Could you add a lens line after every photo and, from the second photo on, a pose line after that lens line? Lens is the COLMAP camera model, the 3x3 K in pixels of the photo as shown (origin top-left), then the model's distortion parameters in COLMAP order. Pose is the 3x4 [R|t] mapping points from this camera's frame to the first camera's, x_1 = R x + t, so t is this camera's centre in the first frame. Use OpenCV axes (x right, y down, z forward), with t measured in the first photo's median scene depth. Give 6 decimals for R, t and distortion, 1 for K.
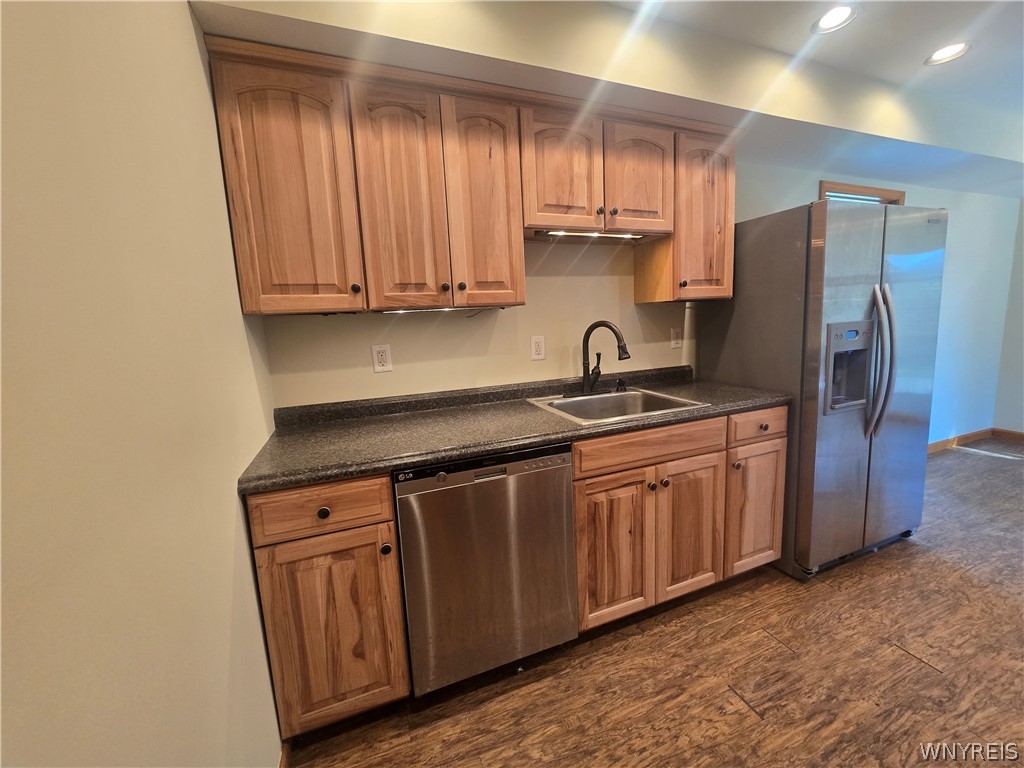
lens RADIAL K [[419.9, 0, 516.1], [0, 419.9, 373.8], [0, 0, 1]] dist [-0.004189, 0.001621]
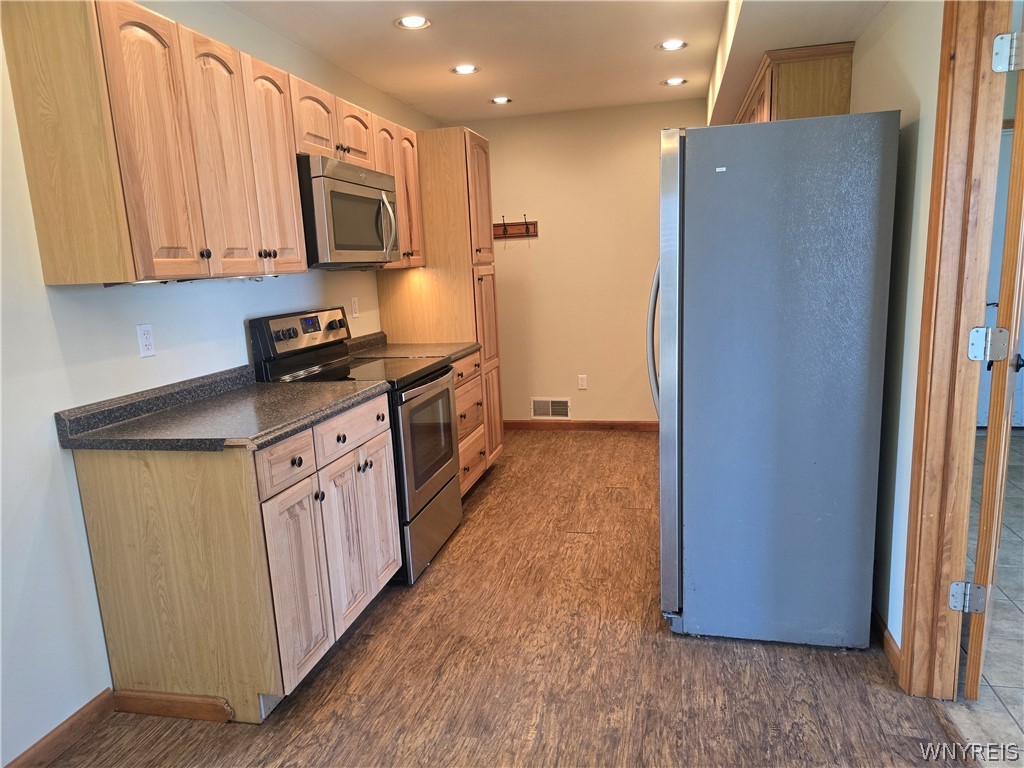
lens RADIAL K [[686.6, 0, 514.3], [0, 686.6, 393.3], [0, 0, 1]] dist [0.041924, -0.032250]
pose [[-0.566265, 0.218781, -0.794657, 2.537266], [-0.045982, 0.954241, 0.295483, -0.375446], [0.822940, 0.203862, -0.530293, 1.765421]]
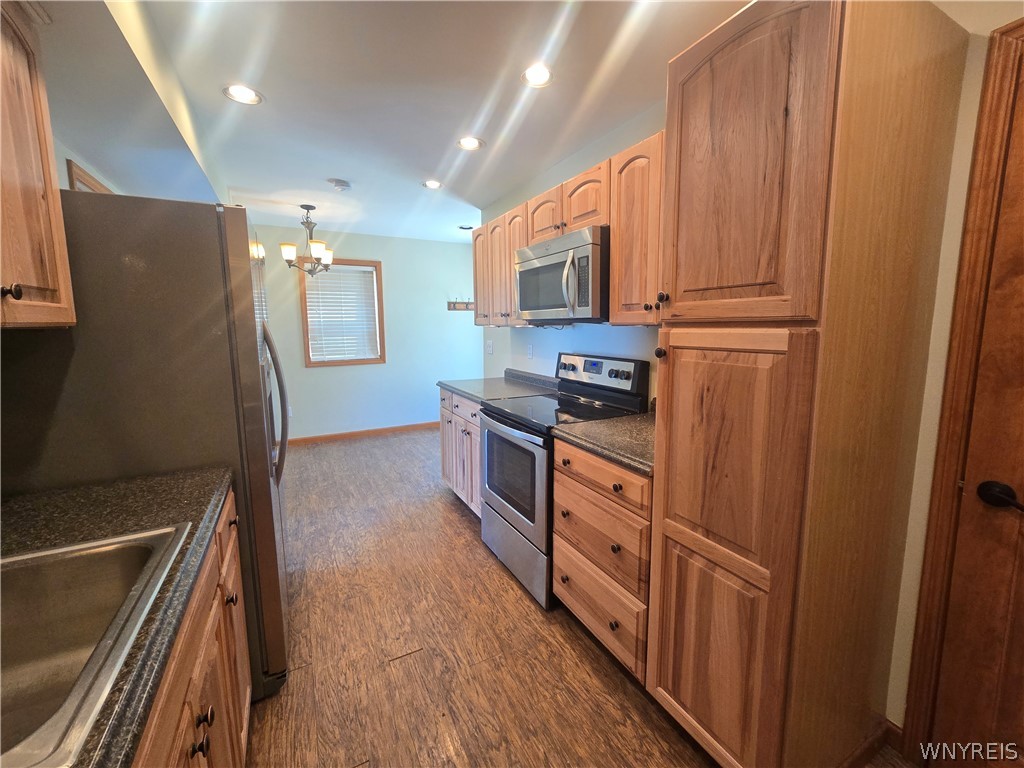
lens RADIAL K [[419.9, 0, 529.4], [0, 419.9, 379.7], [0, 0, 1]] dist [-0.004189, 0.001621]
pose [[-0.129230, -0.088782, 0.987632, -0.118062], [0.147049, 0.983256, 0.107630, -0.109262], [-0.980651, 0.159140, -0.114011, 0.630315]]
